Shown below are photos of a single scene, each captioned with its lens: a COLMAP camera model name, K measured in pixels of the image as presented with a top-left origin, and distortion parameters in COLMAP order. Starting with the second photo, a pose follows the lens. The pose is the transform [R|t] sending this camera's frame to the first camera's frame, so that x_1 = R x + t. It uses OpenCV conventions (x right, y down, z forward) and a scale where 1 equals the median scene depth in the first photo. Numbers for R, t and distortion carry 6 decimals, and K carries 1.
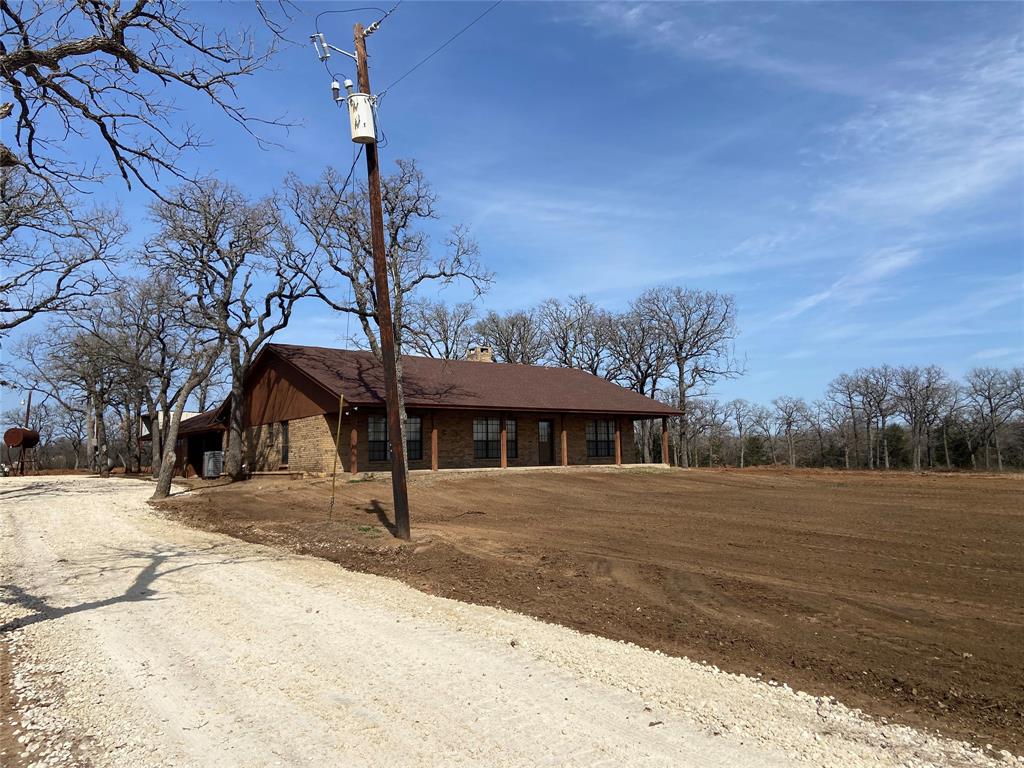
lens RADIAL K [[792.9, 0, 512.0], [0, 792.9, 384.0], [0, 0, 1]] dist [-0.062970, 0.005521]
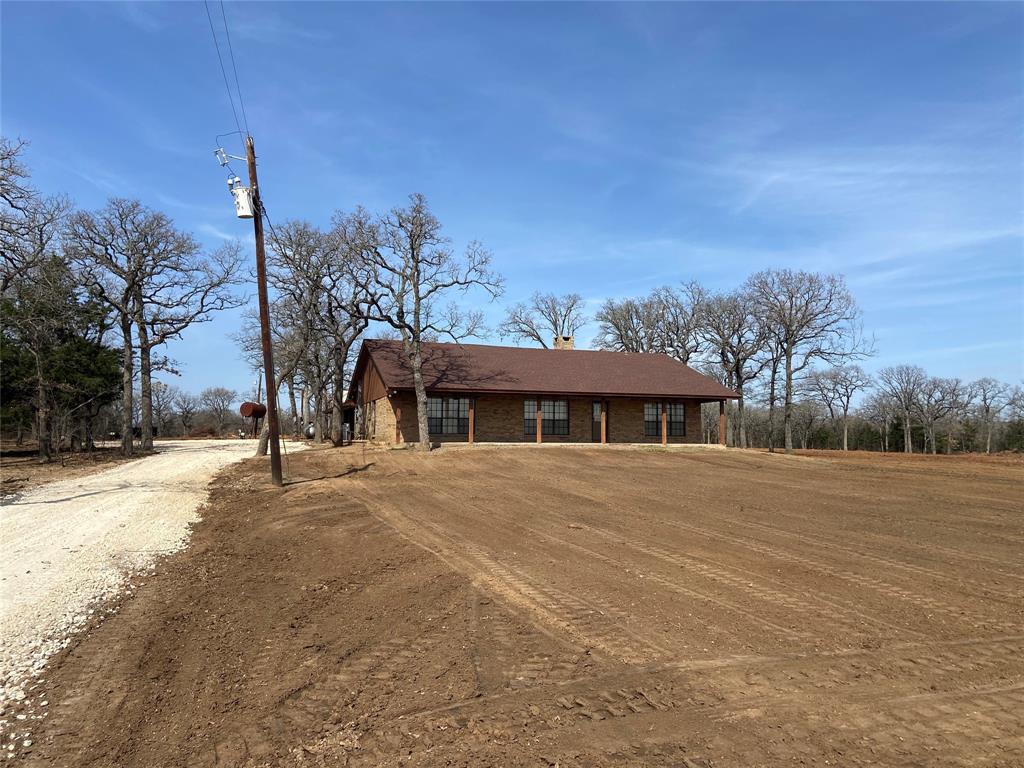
lens RADIAL K [[792.9, 0, 512.0], [0, 792.9, 384.0], [0, 0, 1]] dist [-0.062970, 0.005521]
pose [[0.929177, 0.004679, -0.369605, 0.345968], [0.006572, 0.999553, 0.029176, -0.013750], [0.369576, -0.029538, 0.928731, -0.086374]]
